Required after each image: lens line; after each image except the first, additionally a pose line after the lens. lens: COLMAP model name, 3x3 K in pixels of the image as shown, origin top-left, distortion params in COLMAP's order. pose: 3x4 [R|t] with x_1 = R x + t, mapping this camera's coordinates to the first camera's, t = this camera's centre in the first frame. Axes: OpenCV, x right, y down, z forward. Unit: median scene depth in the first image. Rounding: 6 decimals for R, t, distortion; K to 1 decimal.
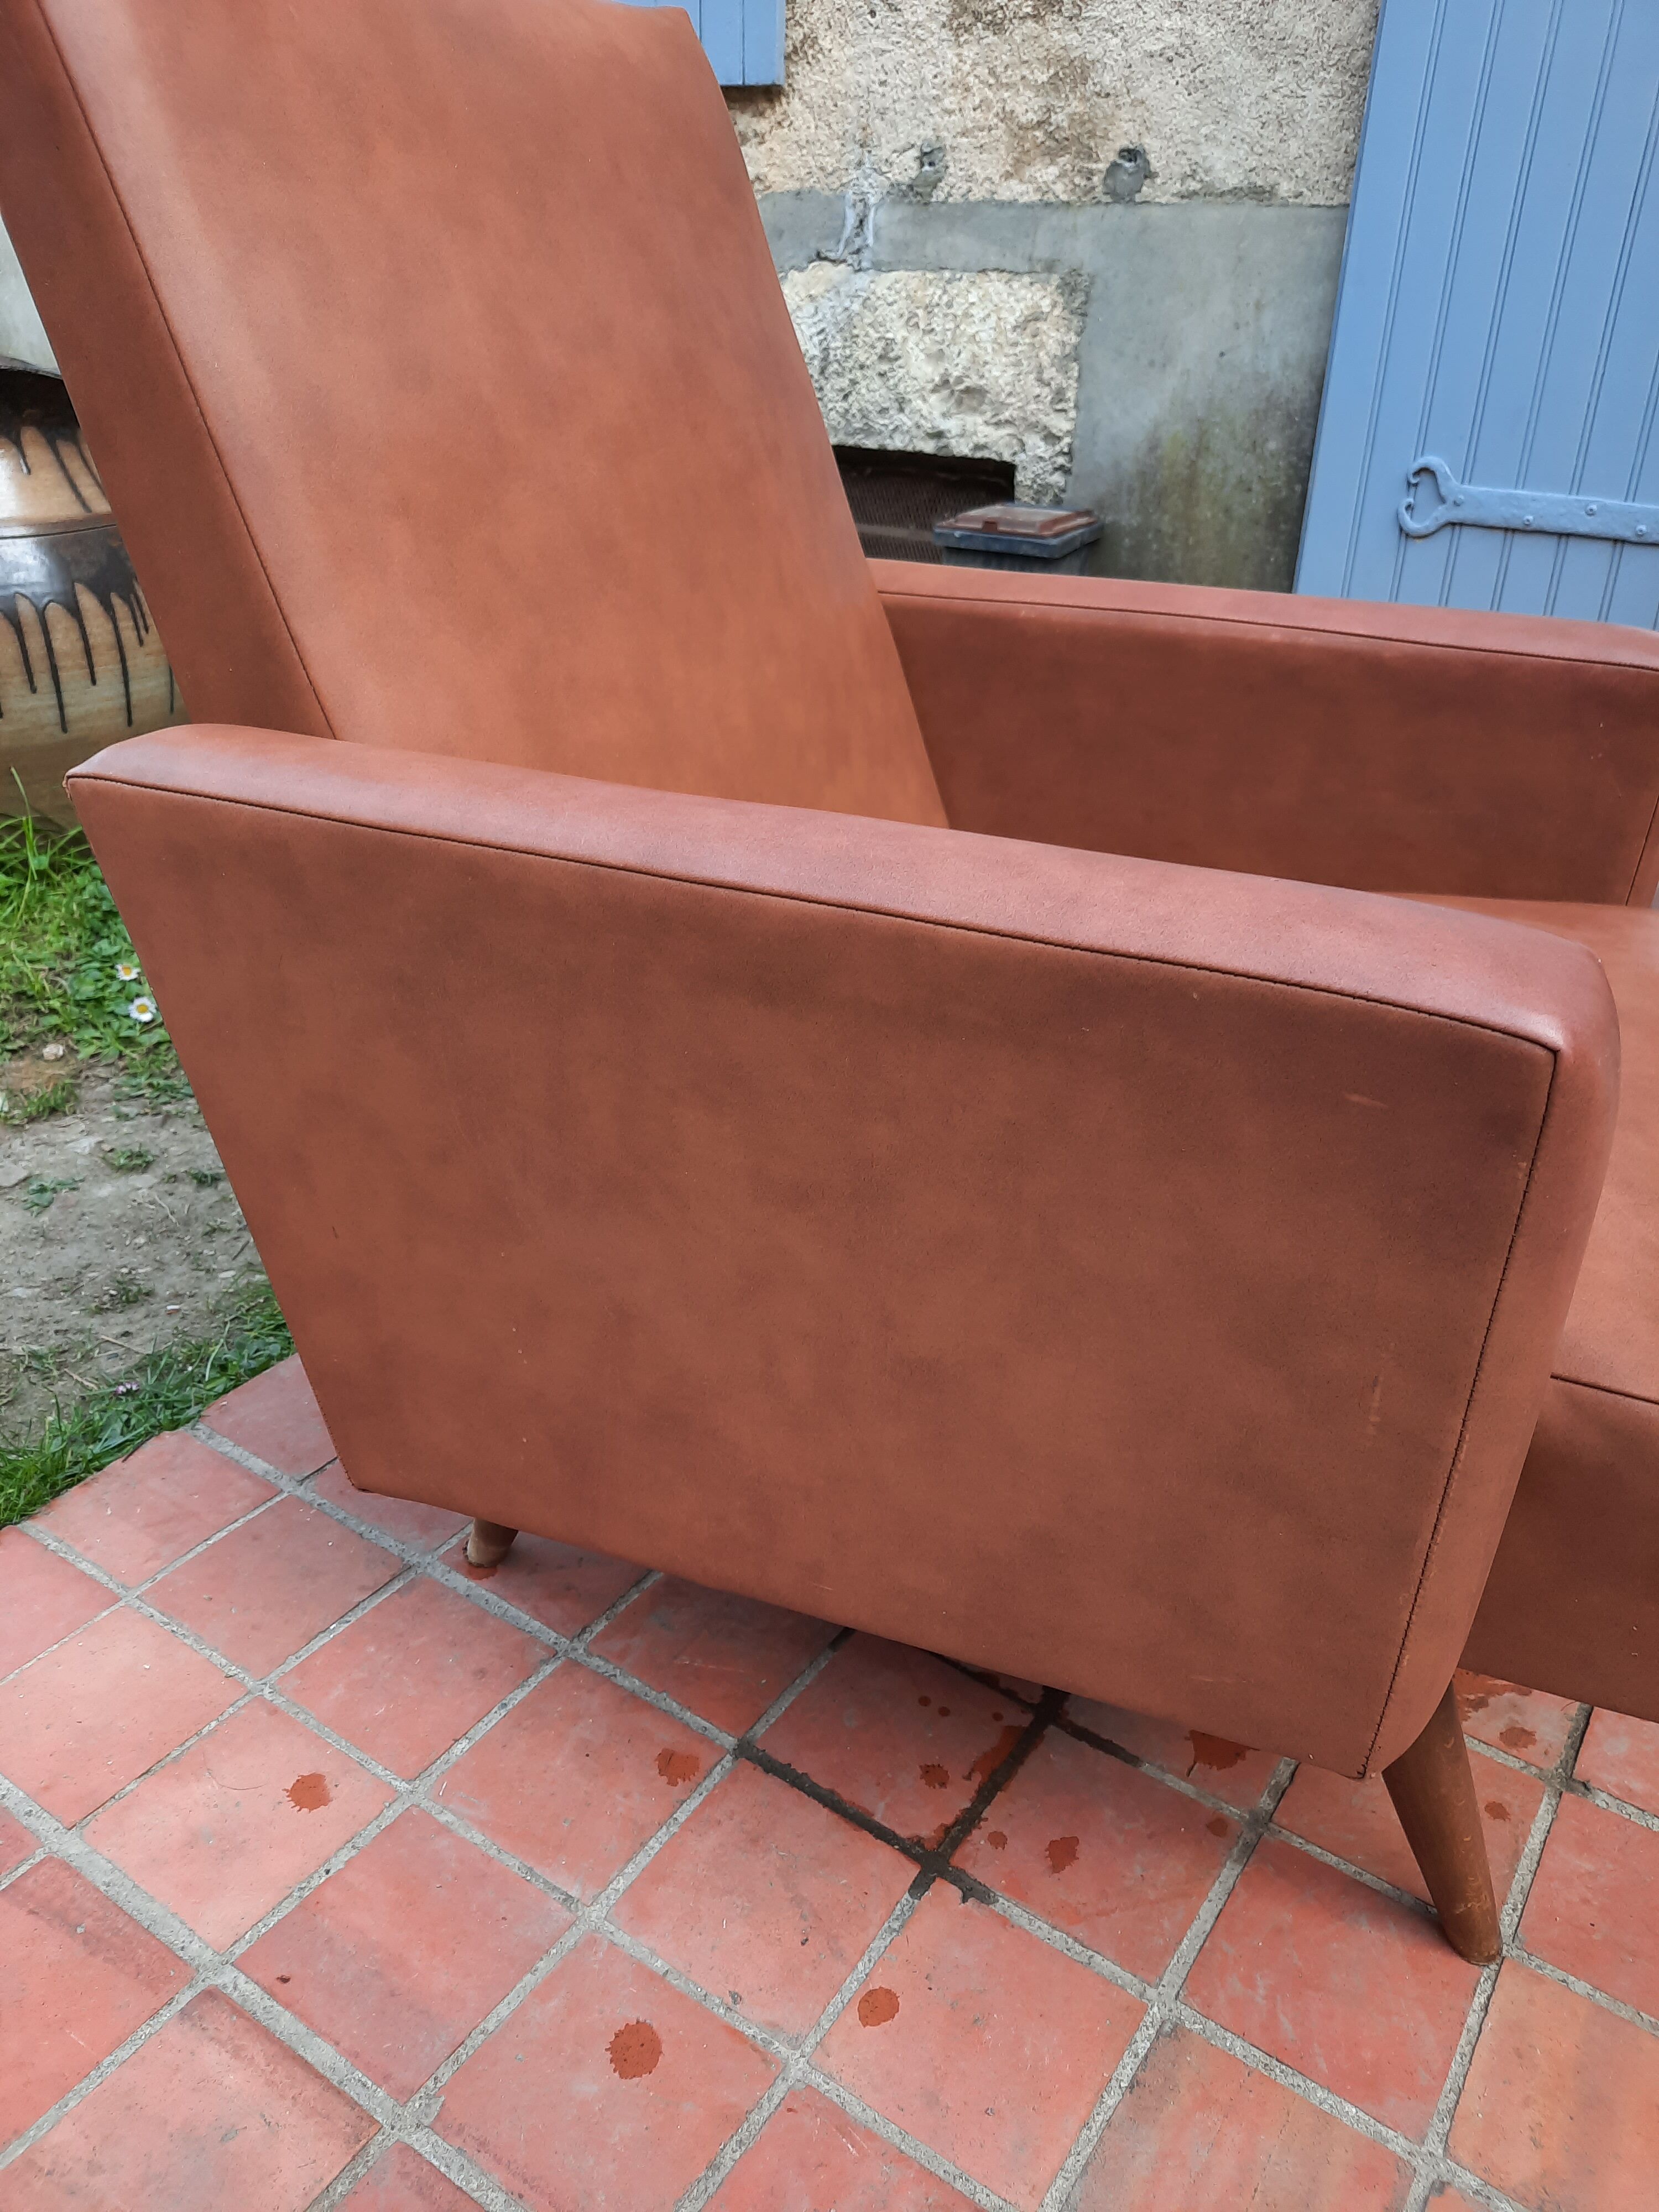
lens RADIAL K [[1637.4, 0, 837.6], [0, 1637.4, 1117.0], [0, 0, 1]] dist [0.040428, 0.002633]
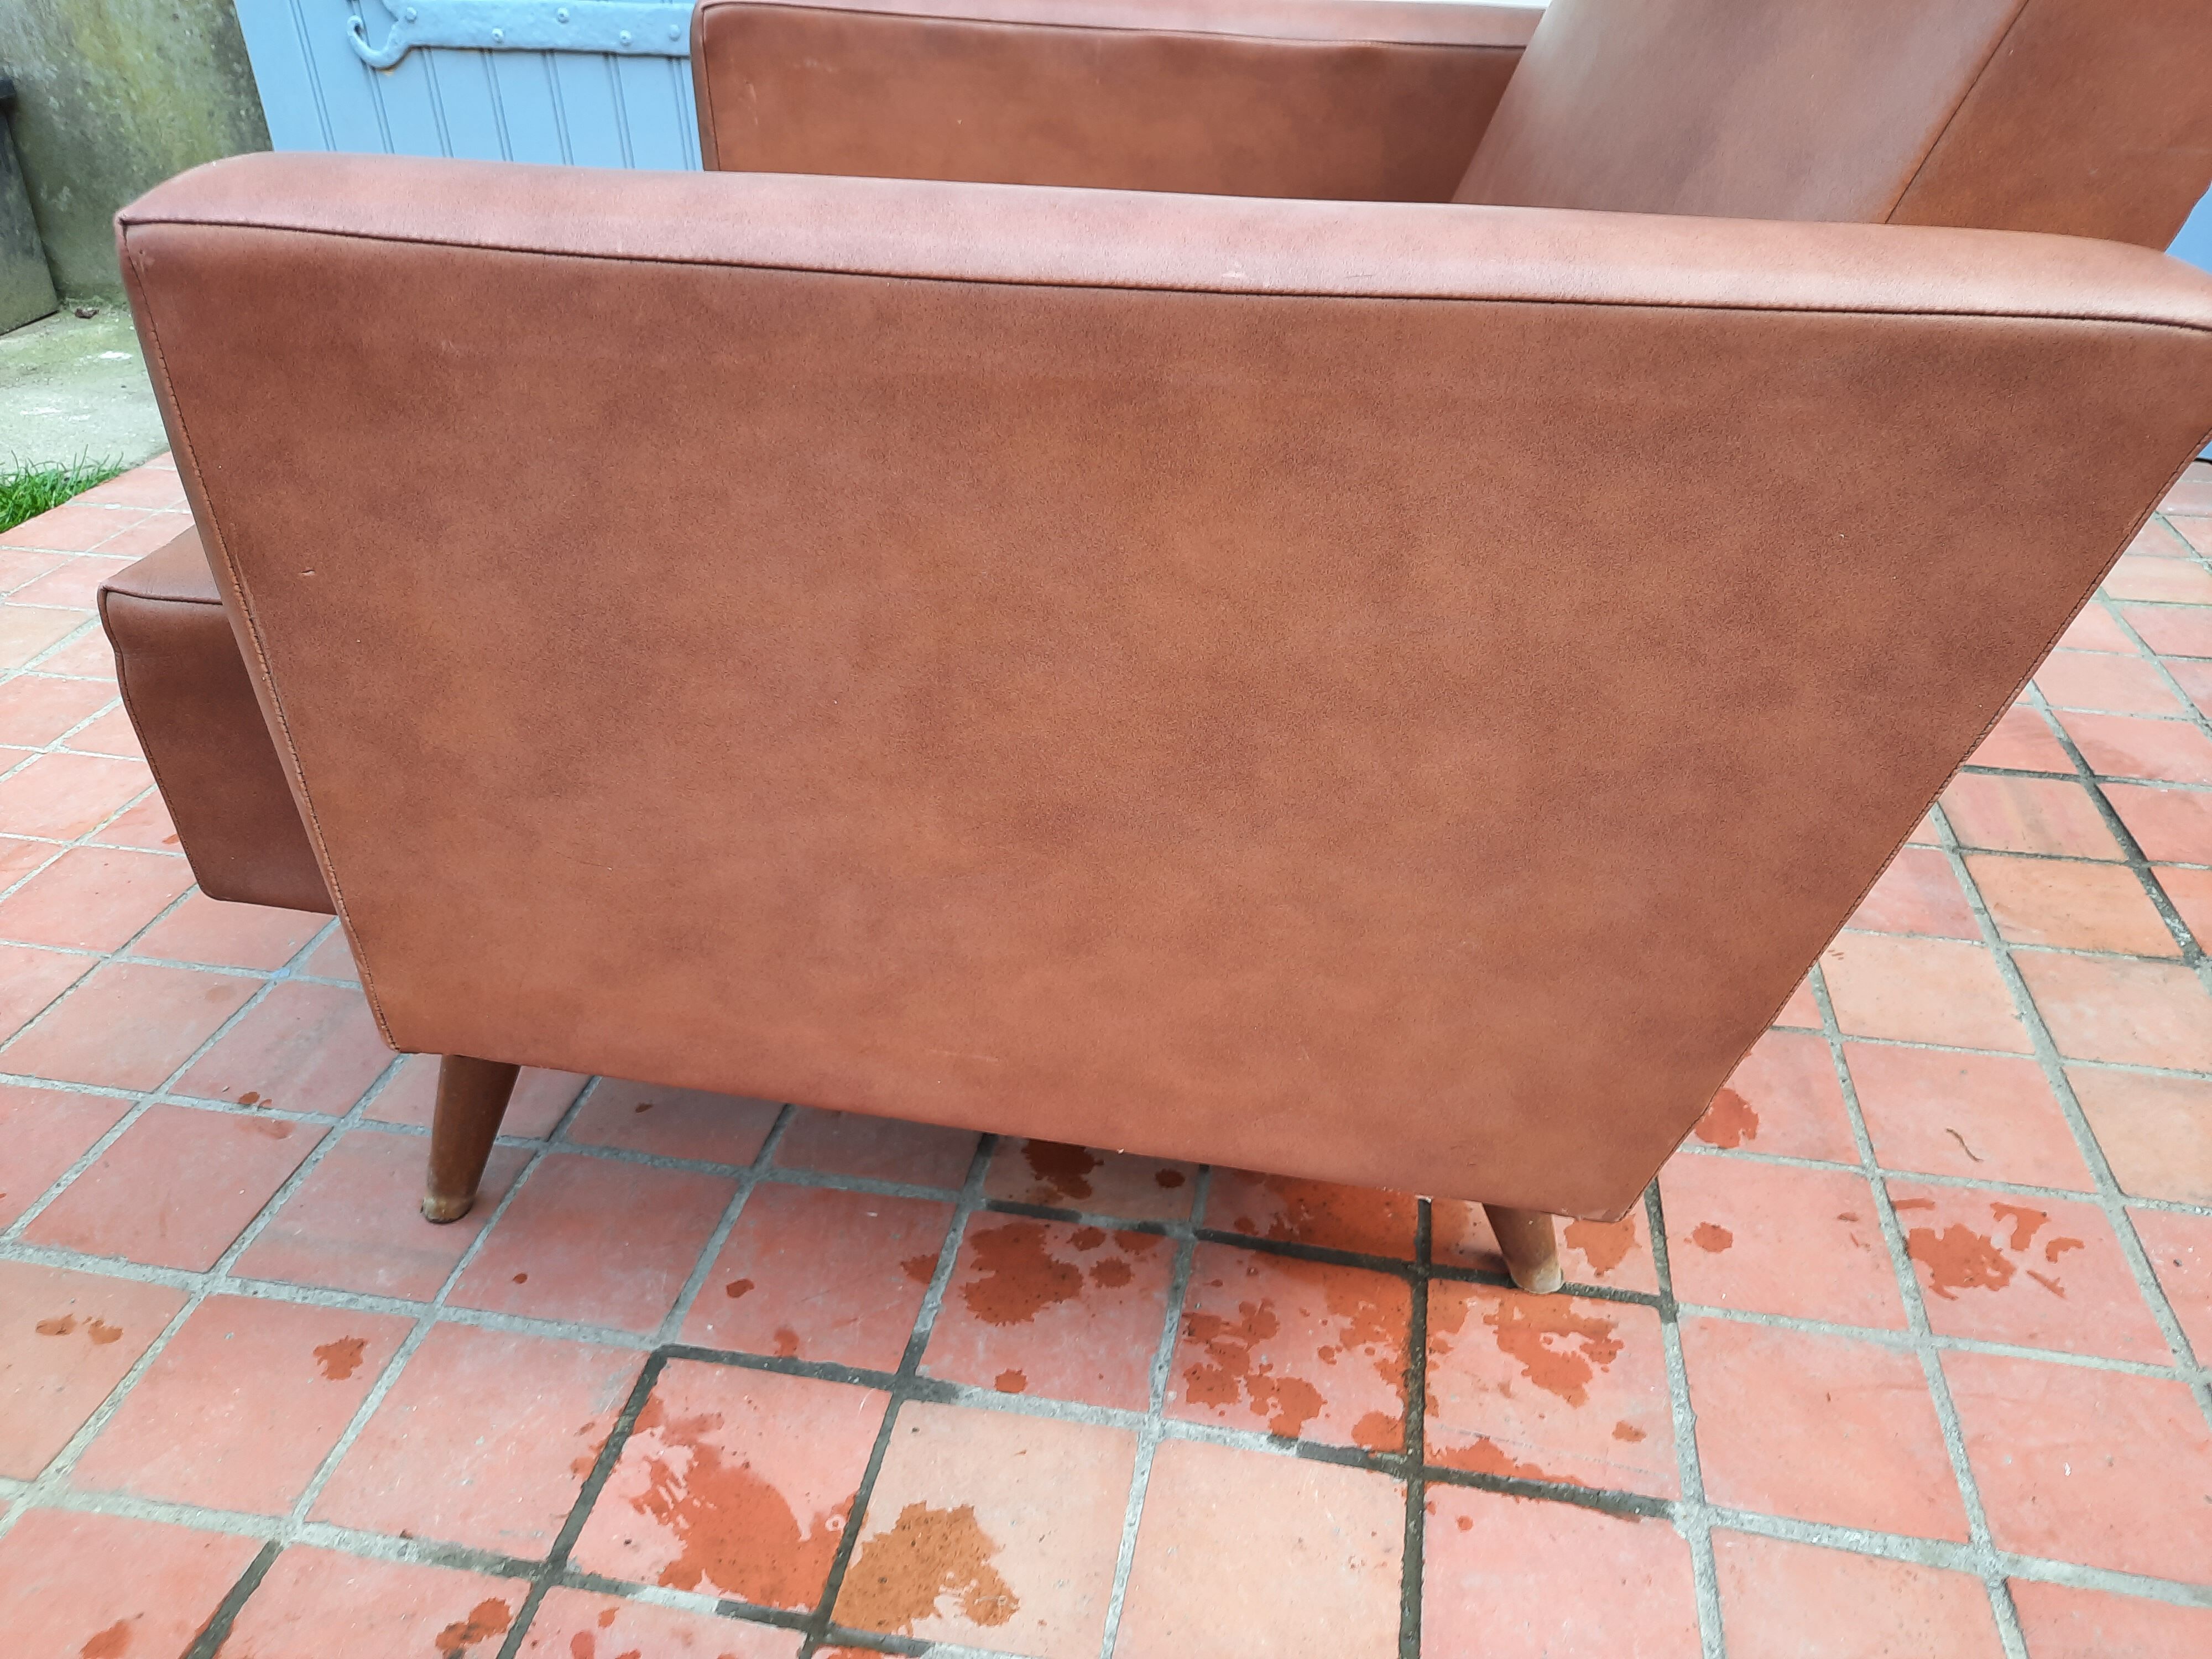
lens RADIAL K [[1637.4, 0, 1118.8], [0, 1637.4, 834.5], [0, 0, 1]] dist [0.040428, 0.002633]
pose [[0.918149, -0.240398, 0.314980, 0.305989], [0.212784, 0.969721, 0.119853, -0.025203], [-0.334255, -0.043020, 0.941500, 0.134876]]
